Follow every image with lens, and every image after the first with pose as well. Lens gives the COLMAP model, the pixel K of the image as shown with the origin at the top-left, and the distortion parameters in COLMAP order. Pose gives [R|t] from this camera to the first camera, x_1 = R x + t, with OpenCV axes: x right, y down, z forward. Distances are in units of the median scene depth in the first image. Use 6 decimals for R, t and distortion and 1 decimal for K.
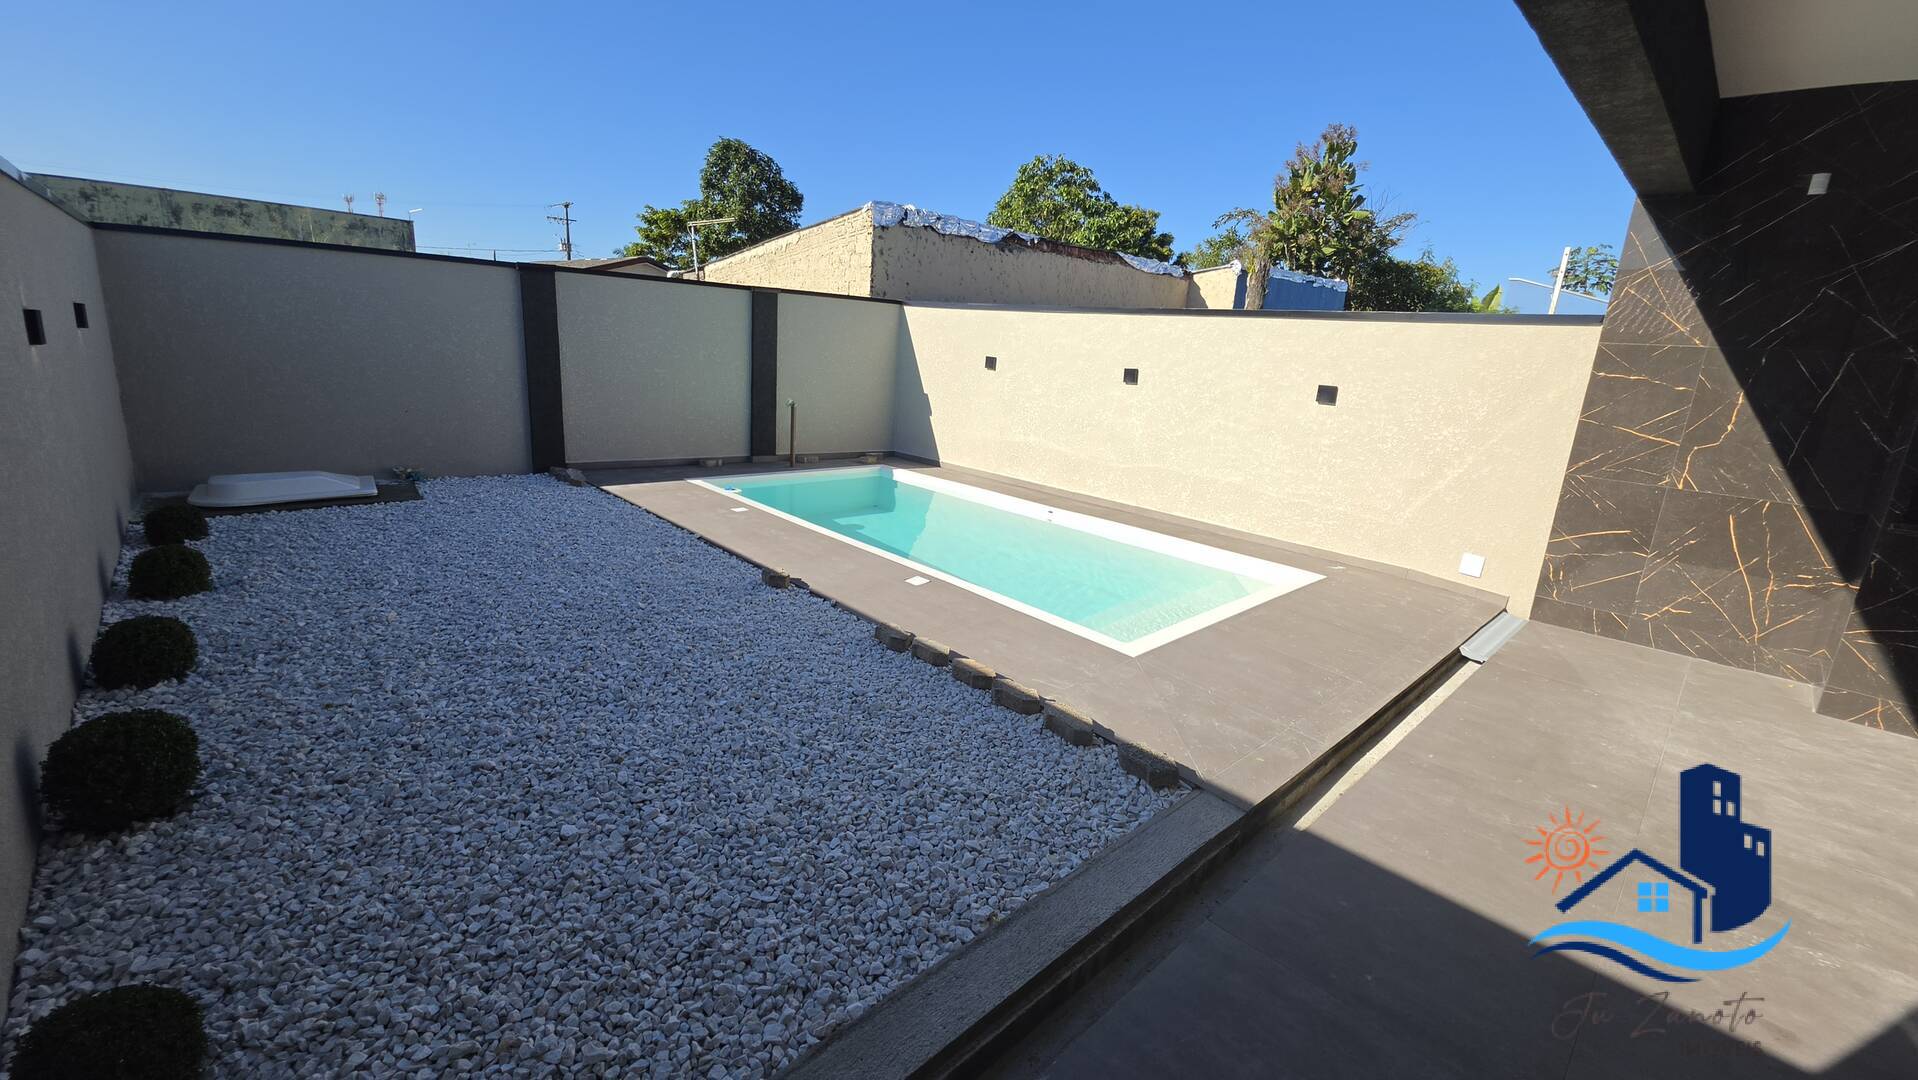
lens RADIAL K [[765.1, 0, 959.7], [0, 765.1, 527.1], [0, 0, 1]] dist [0.010219, -0.006979]
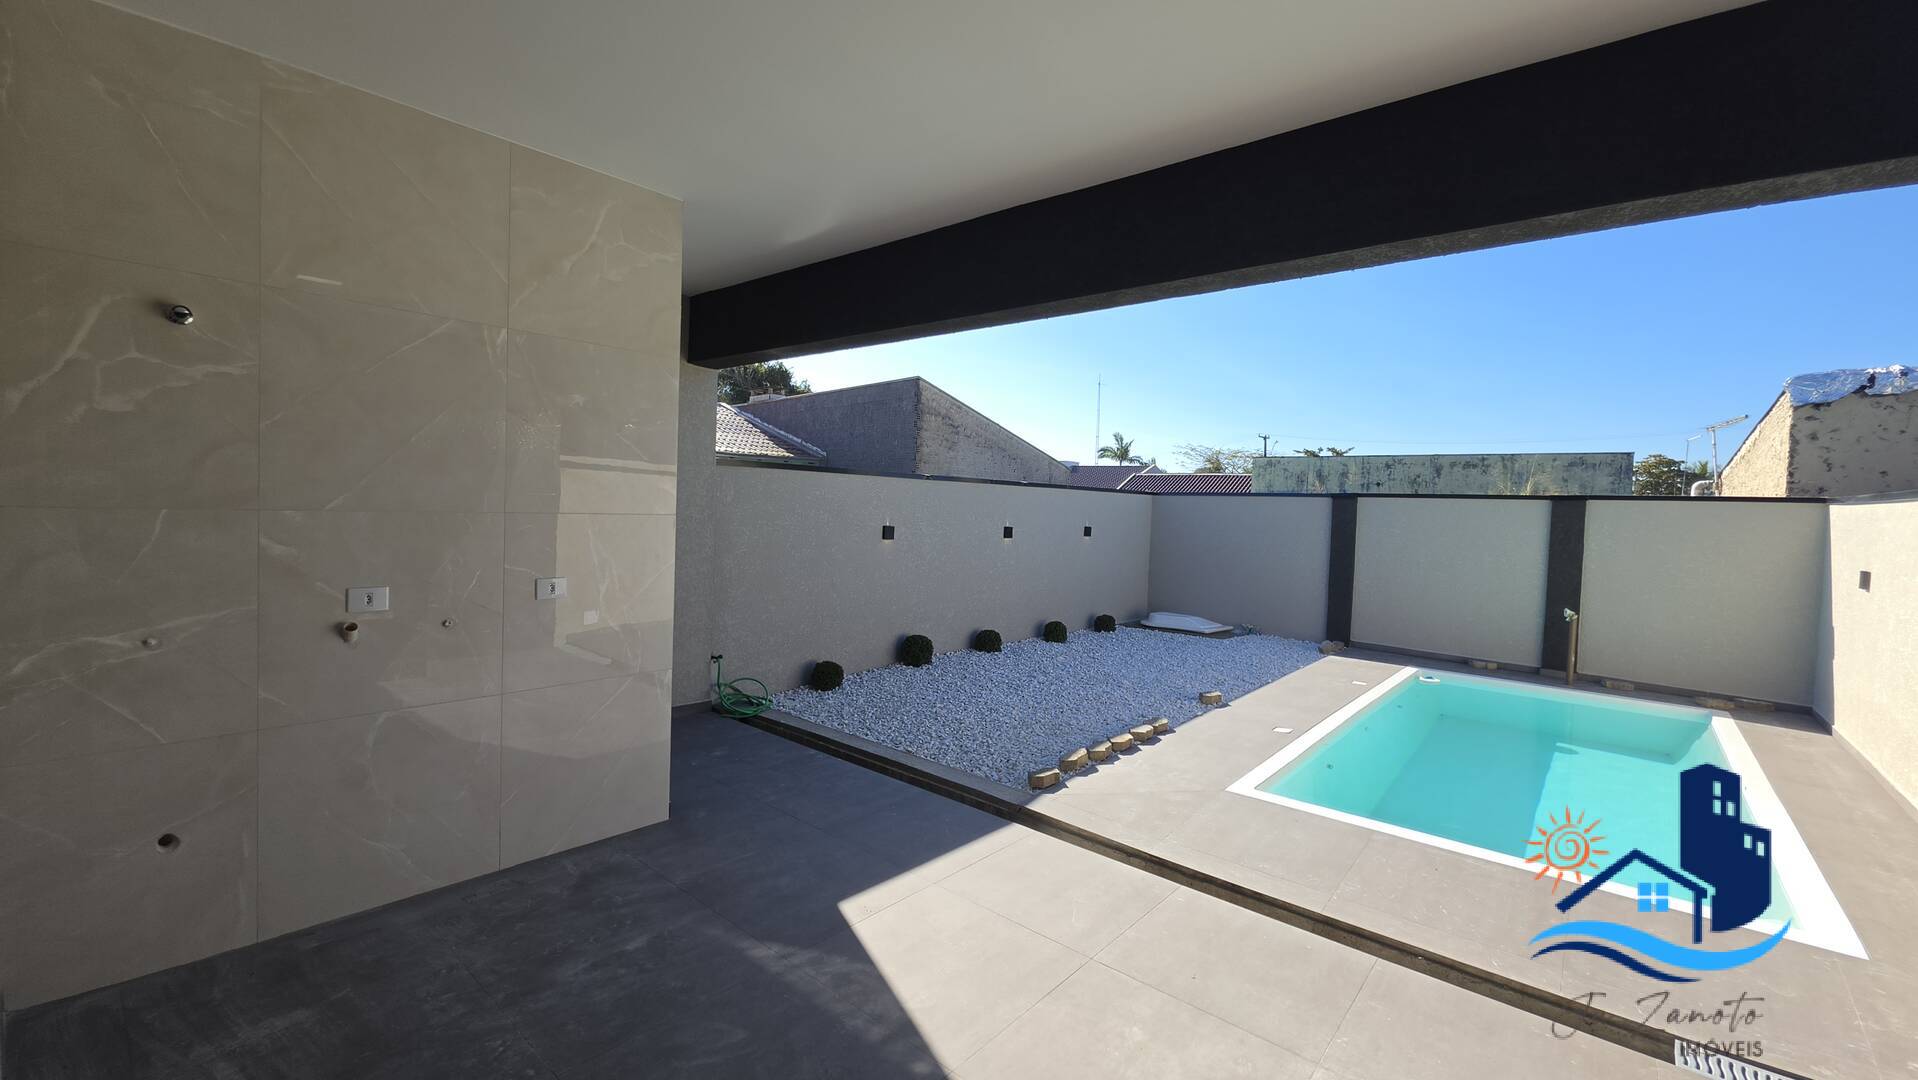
lens RADIAL K [[765.1, 0, 954.9], [0, 765.1, 528.0], [0, 0, 1]] dist [0.010219, -0.006979]
pose [[0.098252, -0.030952, -0.994680, 0.553132], [-0.260760, 0.963793, -0.055748, -0.016252], [0.960391, 0.264851, 0.086624, 0.163322]]
